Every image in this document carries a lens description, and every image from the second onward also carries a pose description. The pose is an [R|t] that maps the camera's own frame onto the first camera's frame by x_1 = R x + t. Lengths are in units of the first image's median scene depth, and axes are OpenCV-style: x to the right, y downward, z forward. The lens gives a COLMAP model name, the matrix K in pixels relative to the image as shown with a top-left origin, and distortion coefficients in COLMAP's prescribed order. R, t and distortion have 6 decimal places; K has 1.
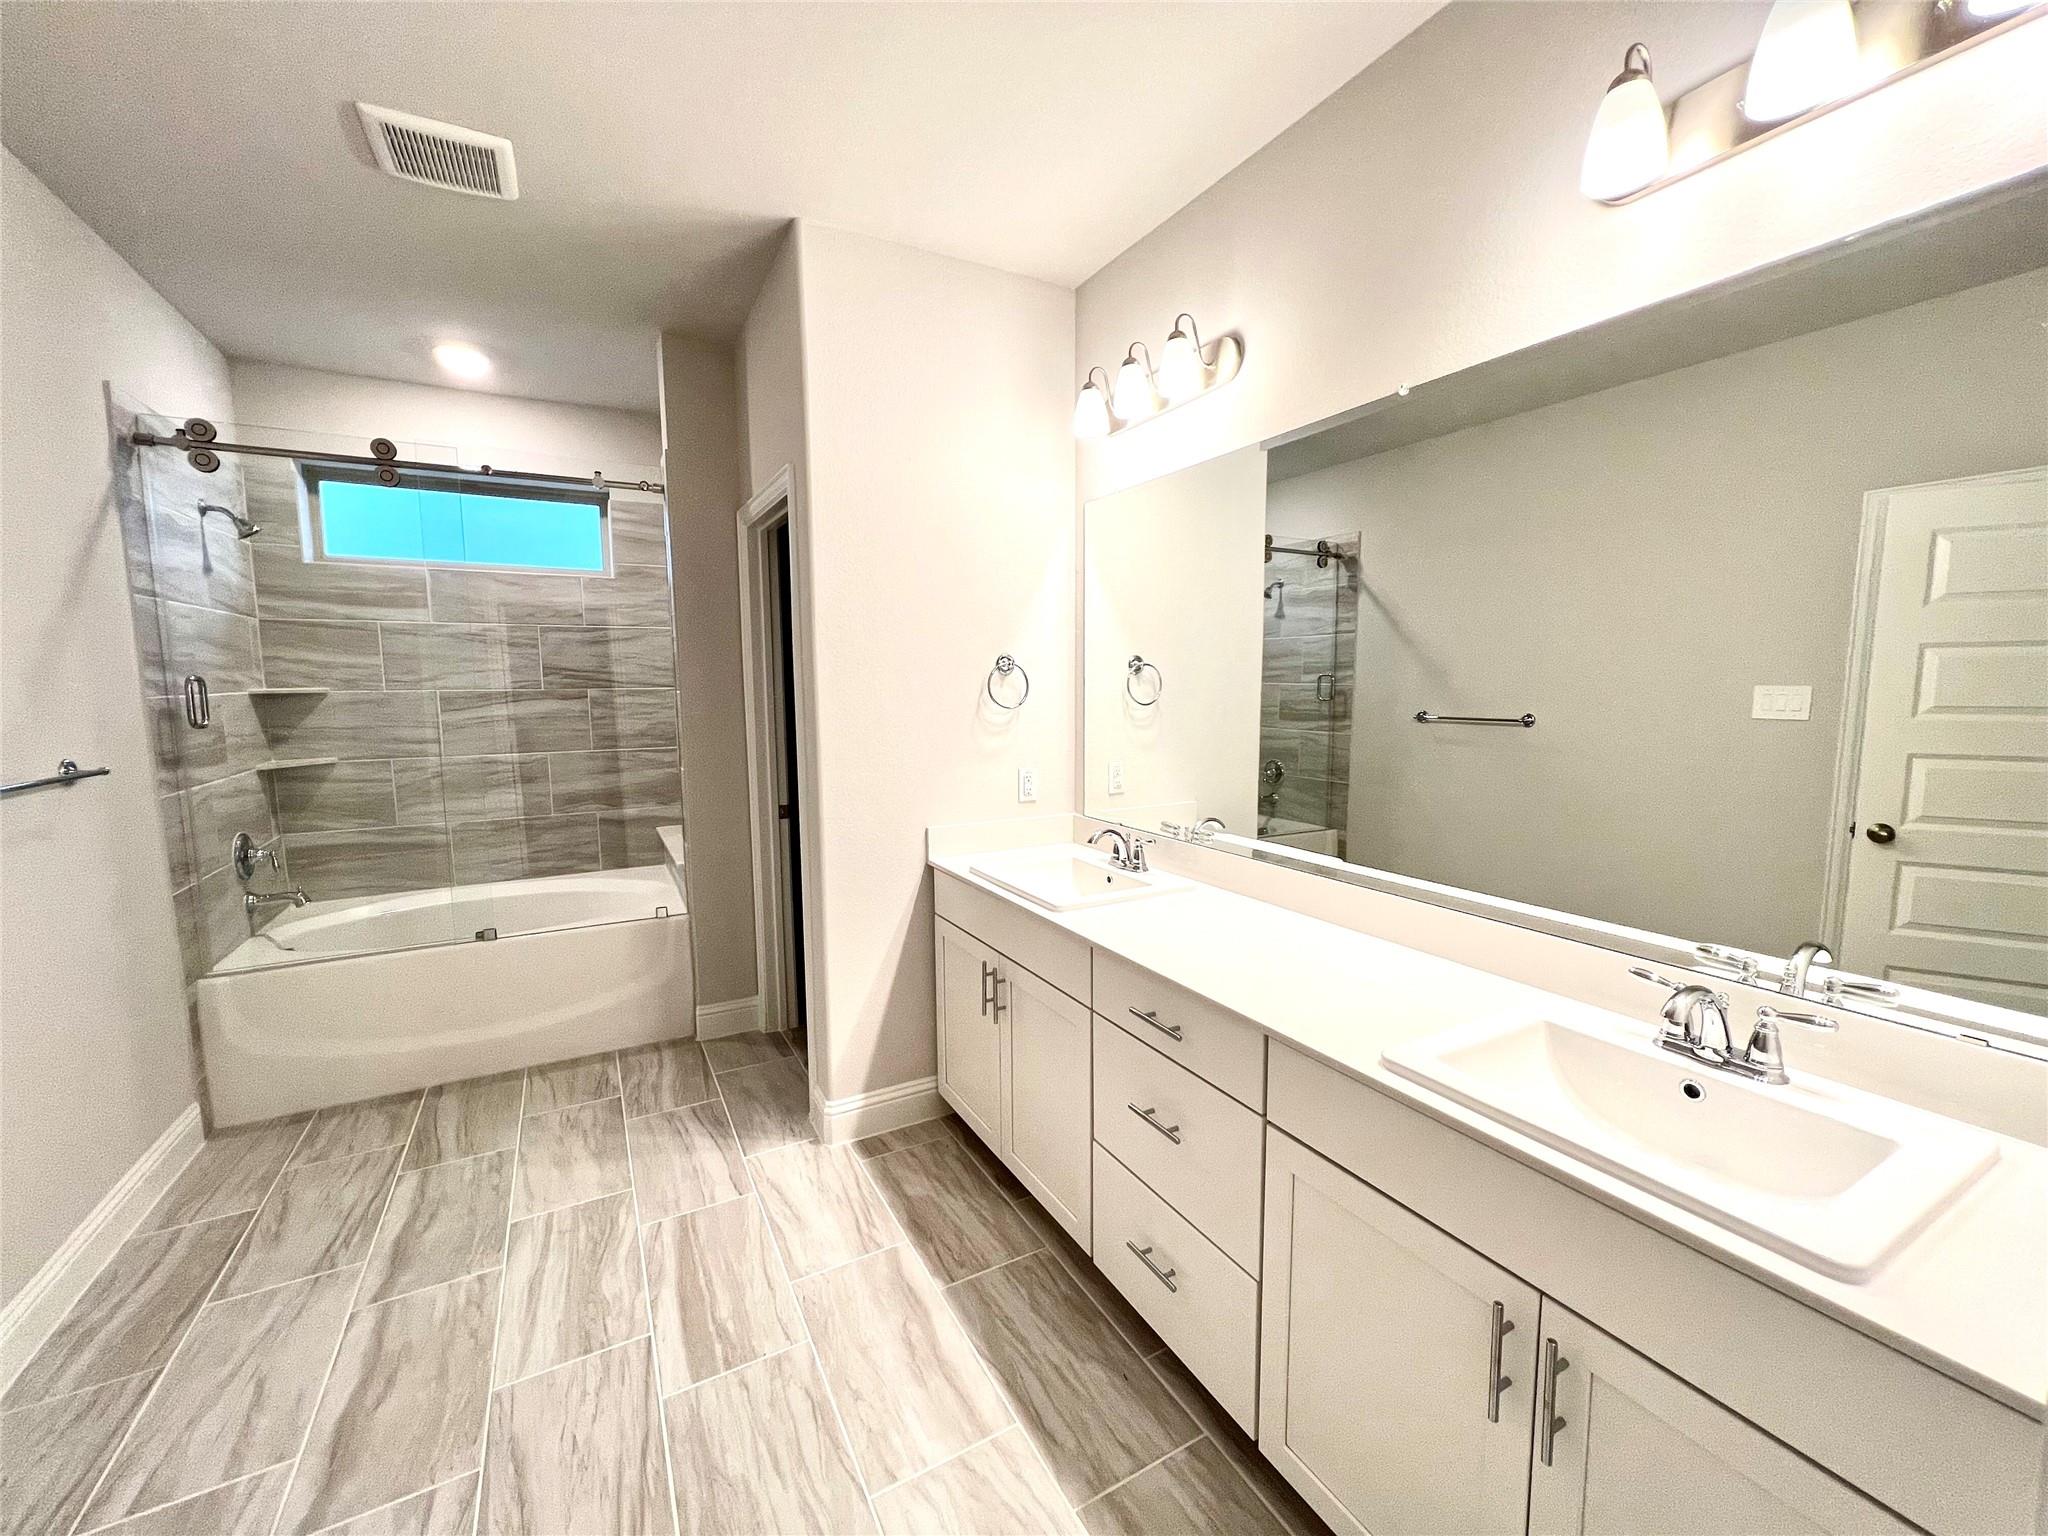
lens RADIAL K [[818.5, 0, 1032.5], [0, 818.5, 783.1], [0, 0, 1]] dist [0.001076, 0.001252]
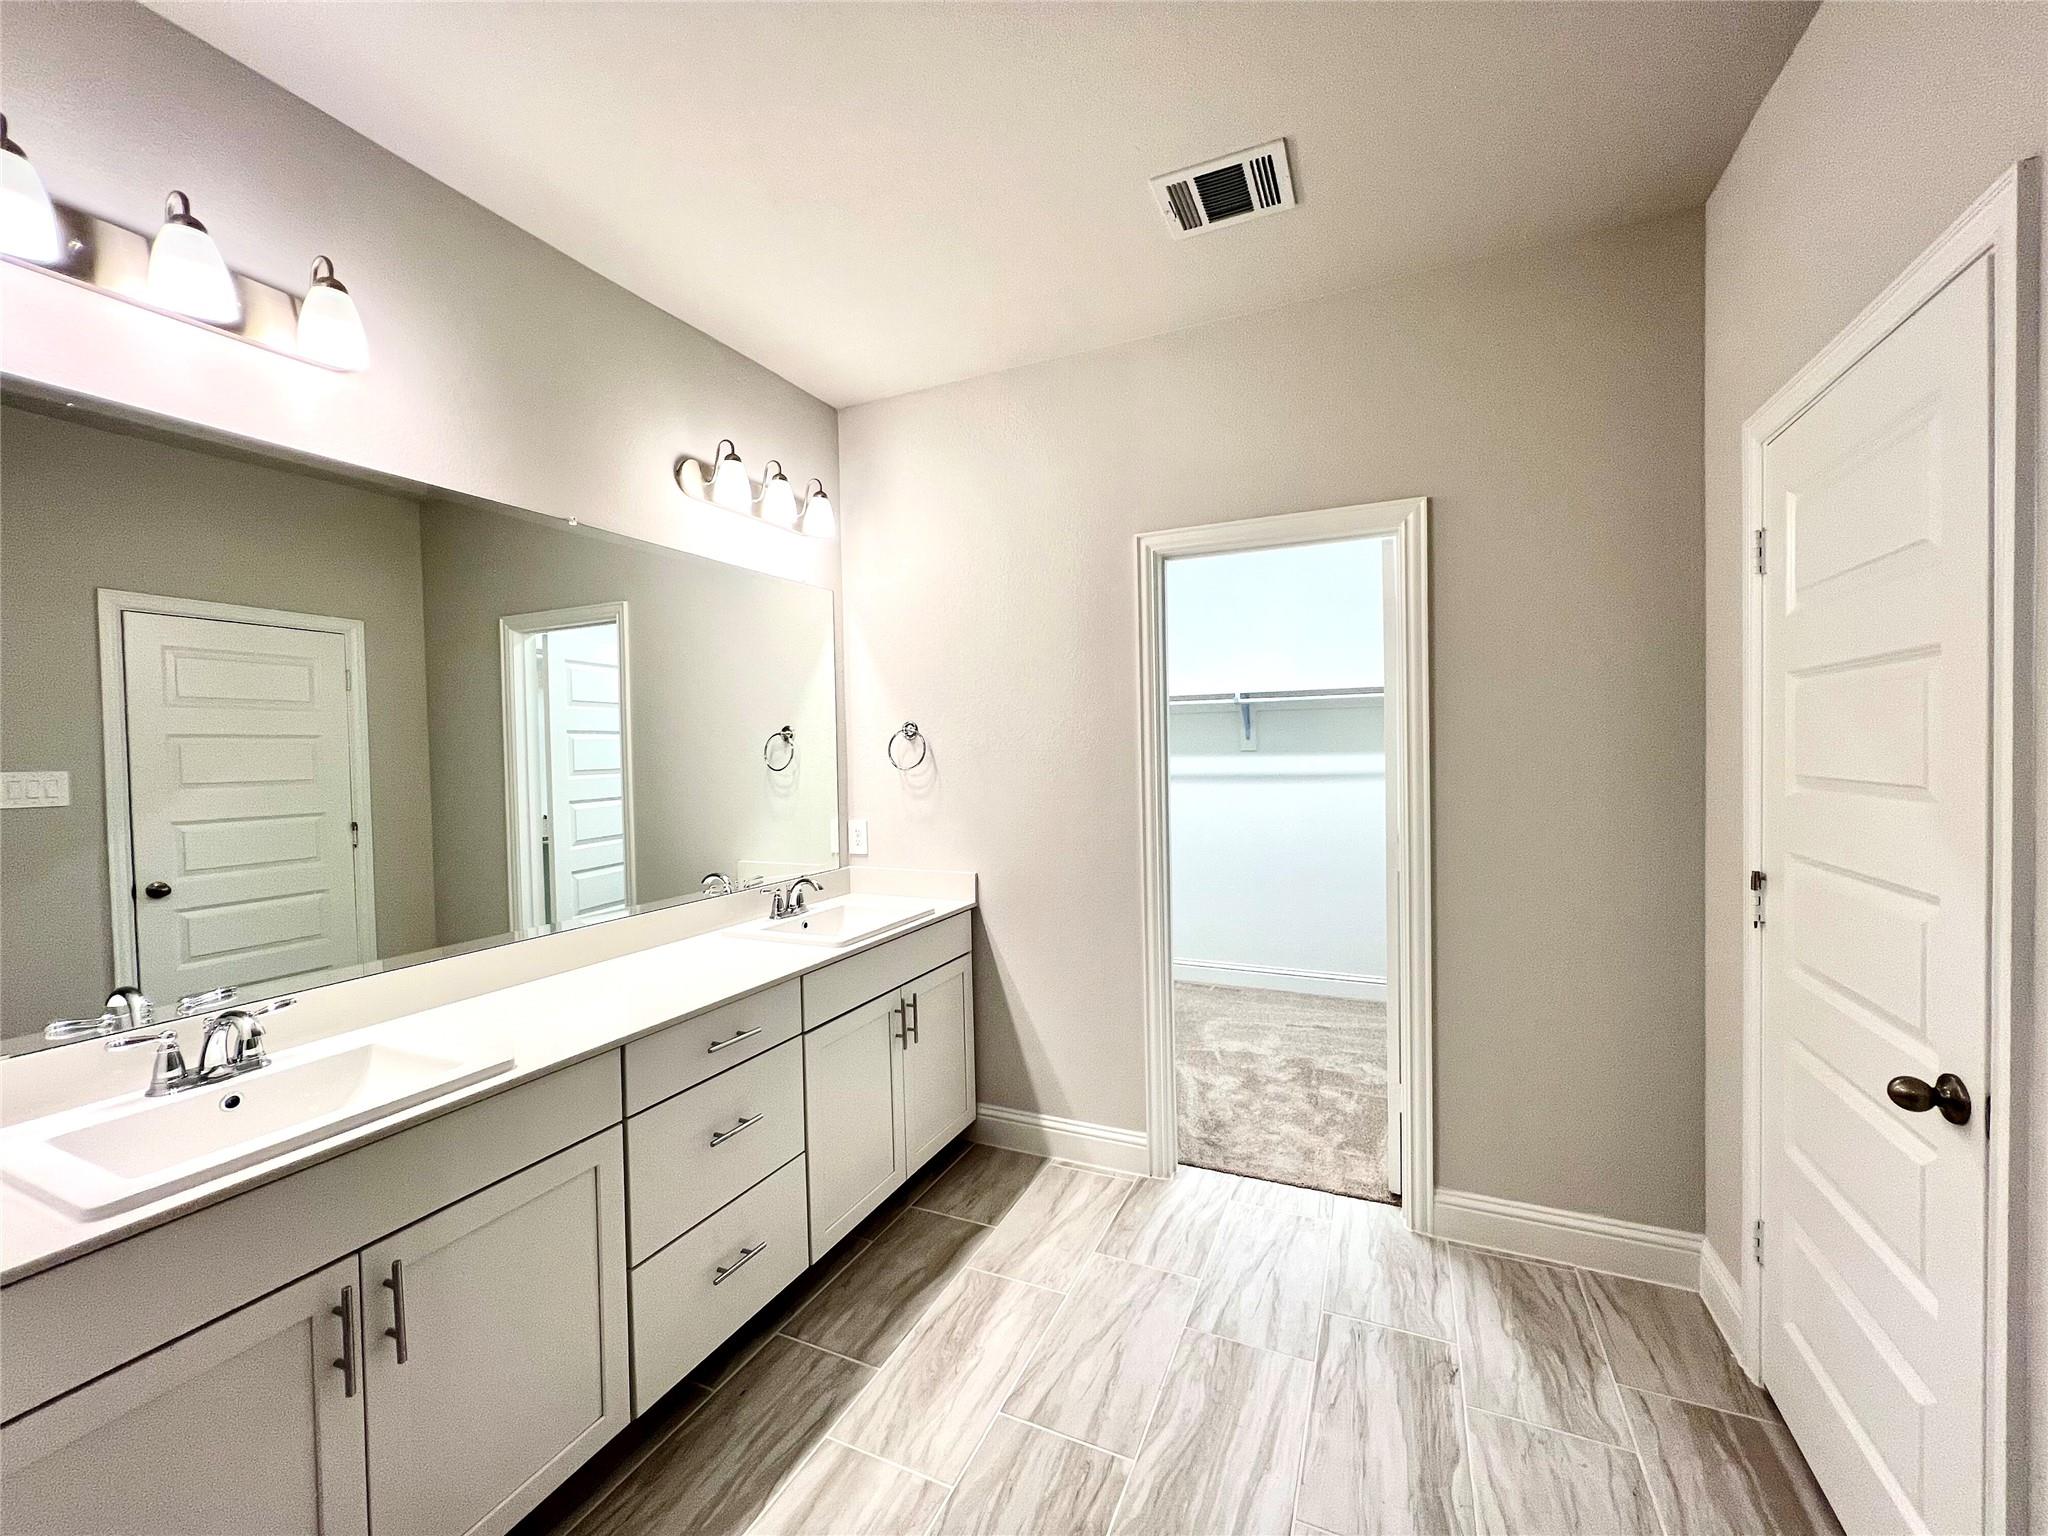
lens RADIAL K [[818.5, 0, 1038.9], [0, 818.5, 762.0], [0, 0, 1]] dist [0.001076, 0.001252]
pose [[-0.601198, -0.008157, 0.799059, -1.016604], [0.105965, 0.990304, 0.089835, -0.151008], [-0.792043, 0.138681, -0.594504, 1.280699]]
